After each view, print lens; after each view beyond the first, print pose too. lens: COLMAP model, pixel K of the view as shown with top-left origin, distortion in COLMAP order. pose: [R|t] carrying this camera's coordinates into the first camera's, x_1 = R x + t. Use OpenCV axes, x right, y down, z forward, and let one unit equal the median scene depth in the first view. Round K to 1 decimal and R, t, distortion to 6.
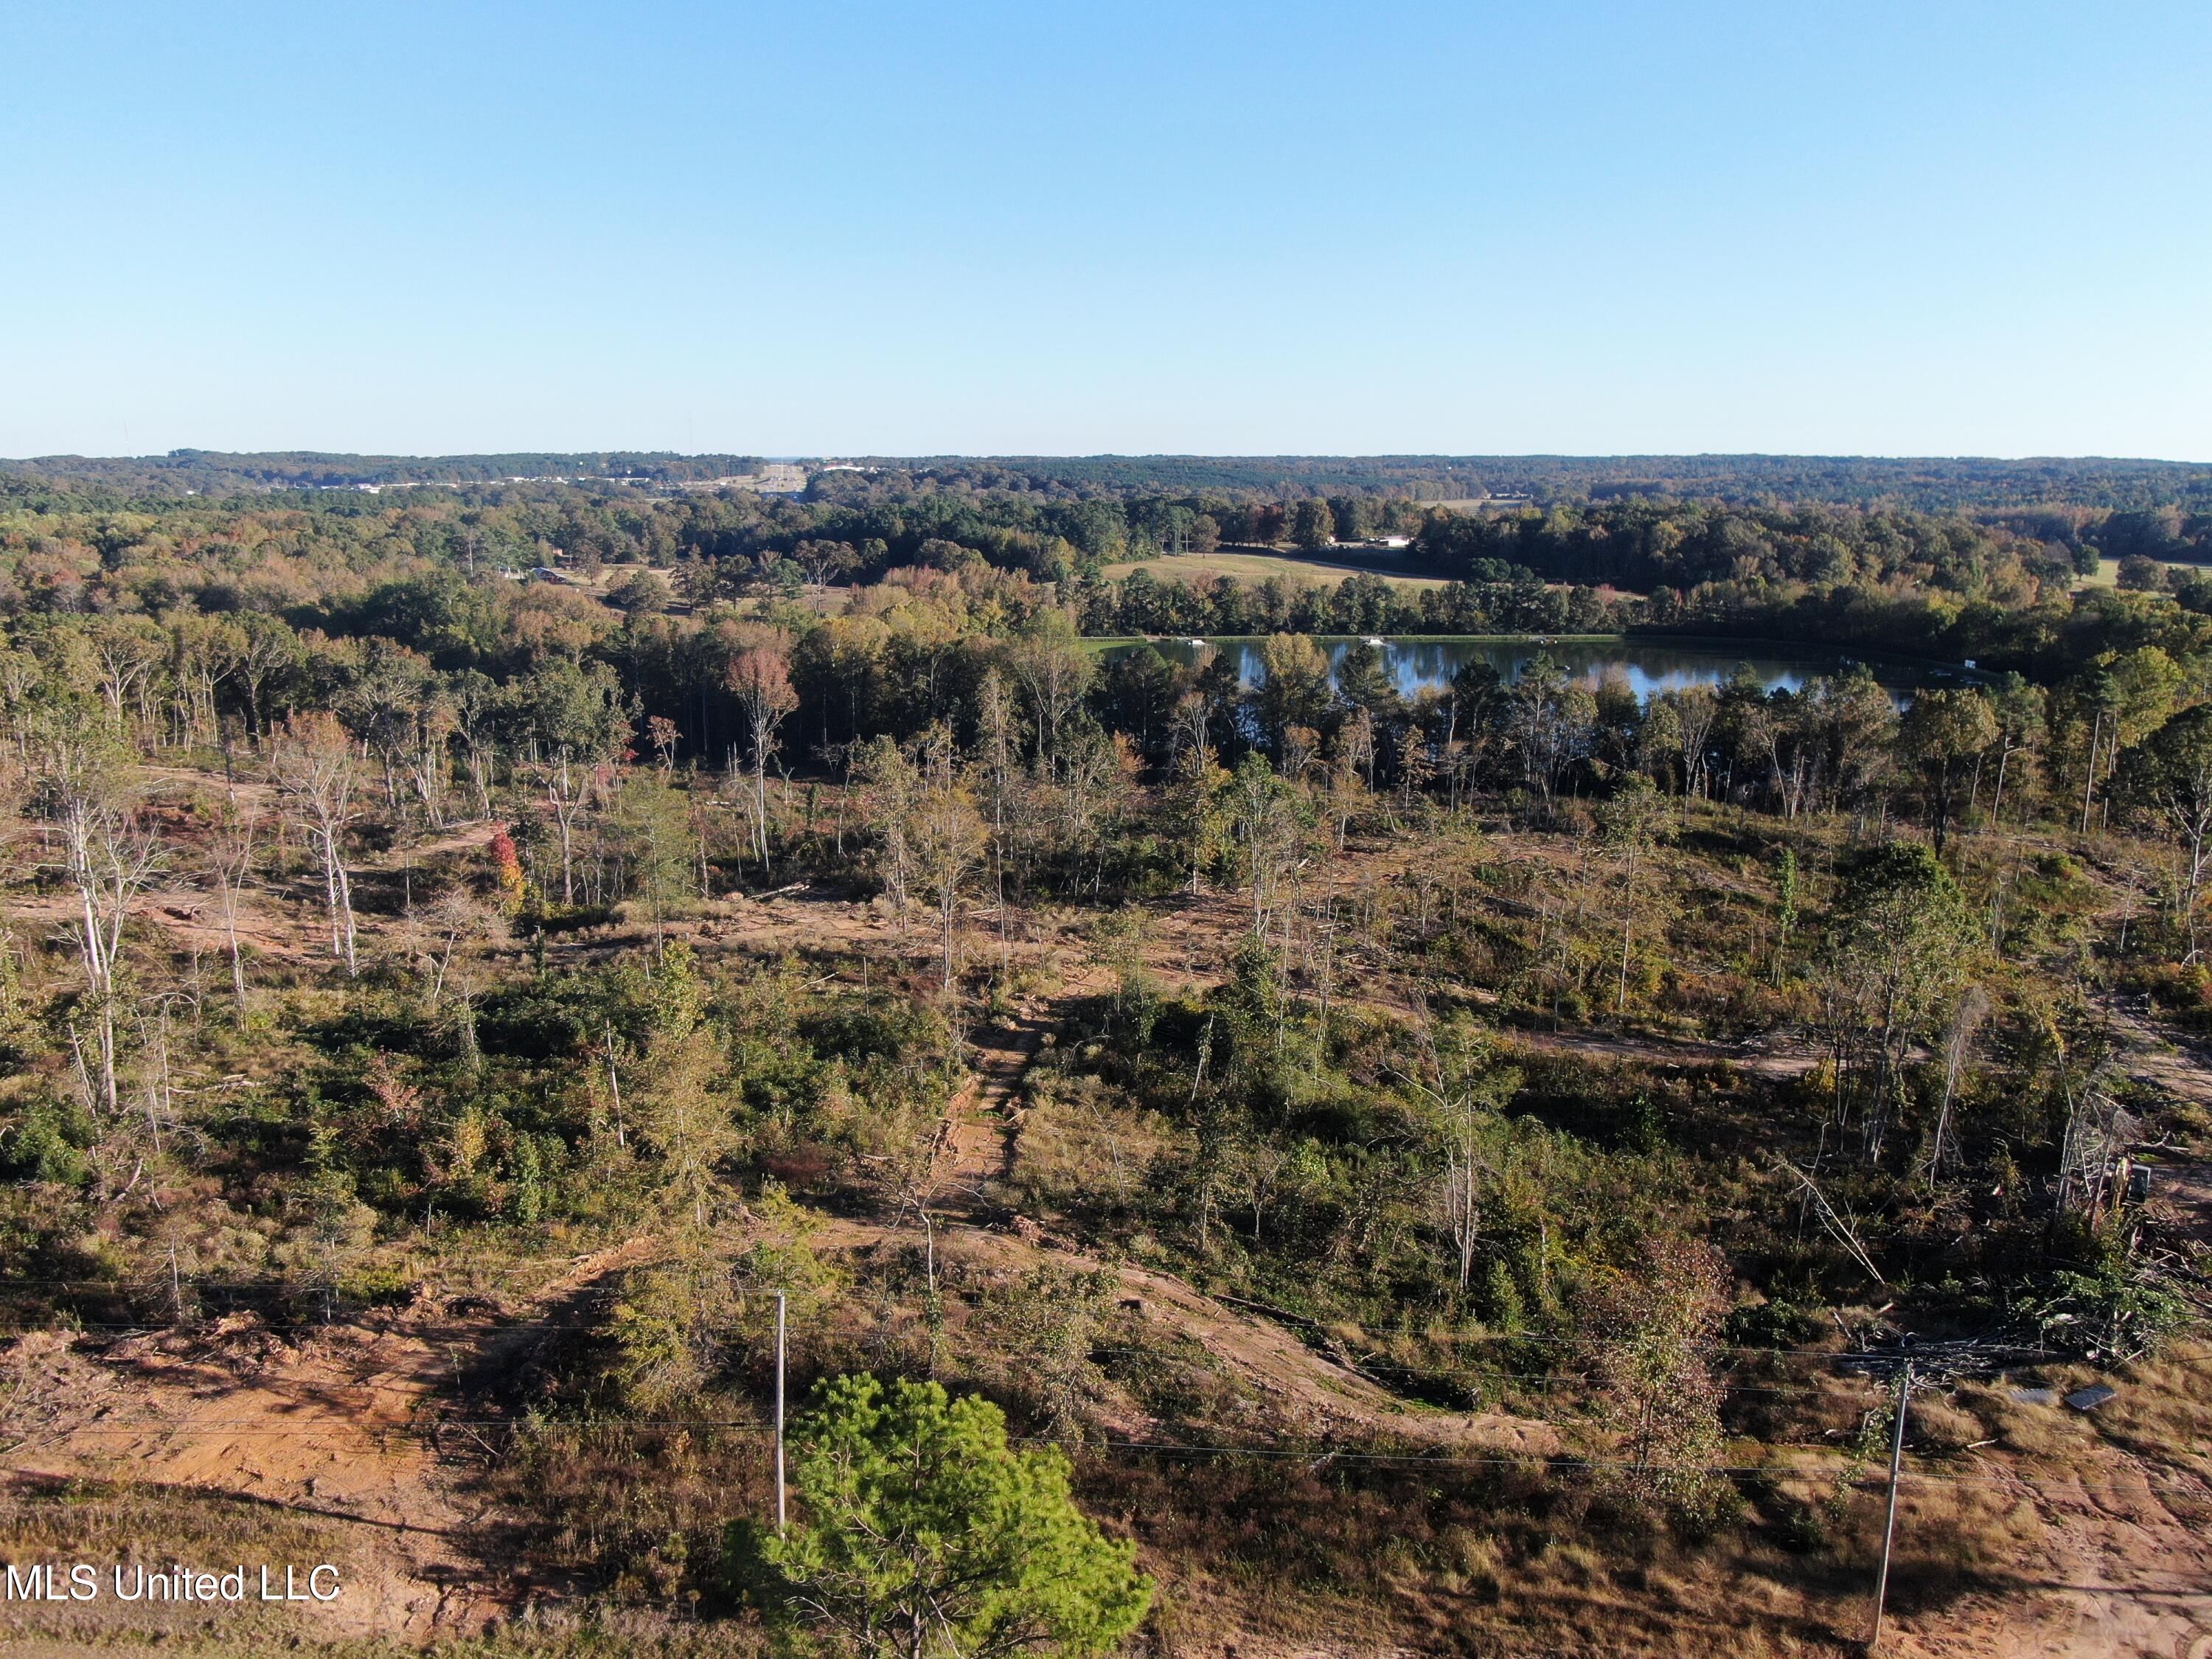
lens RADIAL K [[1590.4, 0, 1106.0], [0, 1590.4, 829.5], [0, 0, 1]] dist [-0.004968, -0.003524]
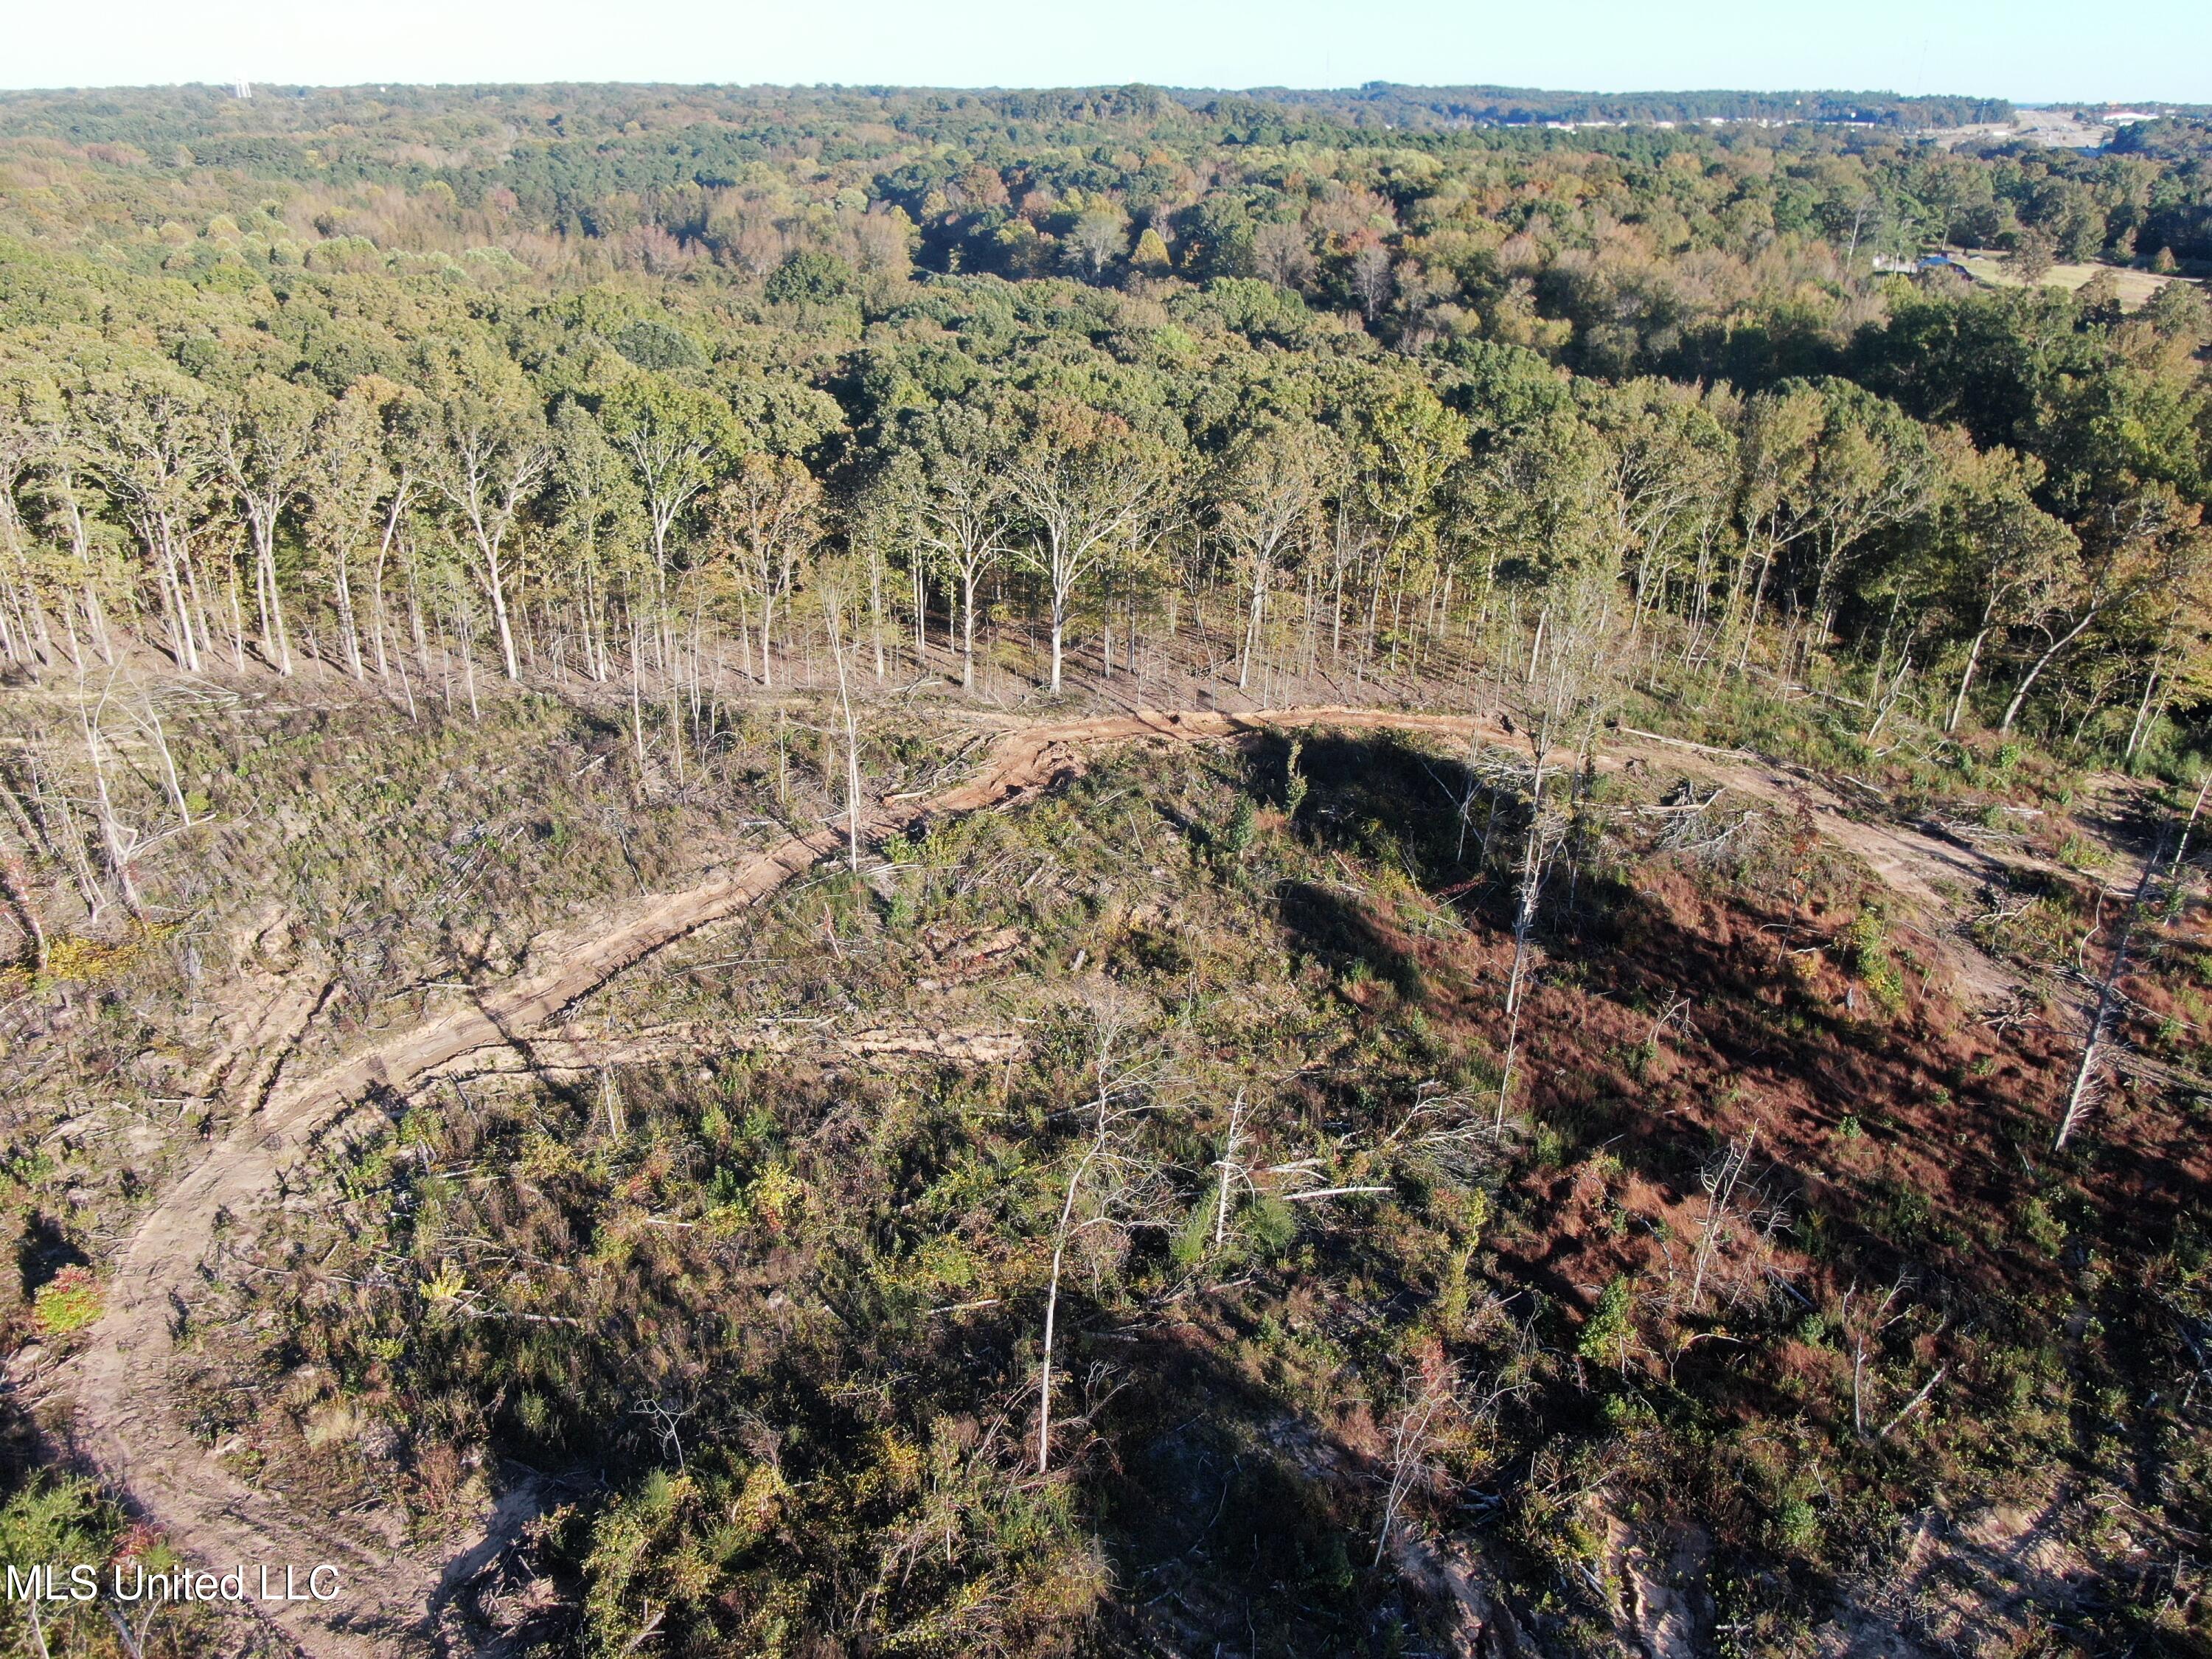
lens RADIAL K [[1590.4, 0, 1106.0], [0, 1590.4, 829.5], [0, 0, 1]] dist [-0.004968, -0.003524]
pose [[0.792940, 0.264930, -0.548689, -0.219008], [-0.149587, 0.957607, 0.246197, -0.048659], [0.590653, -0.113143, 0.798954, 0.244296]]
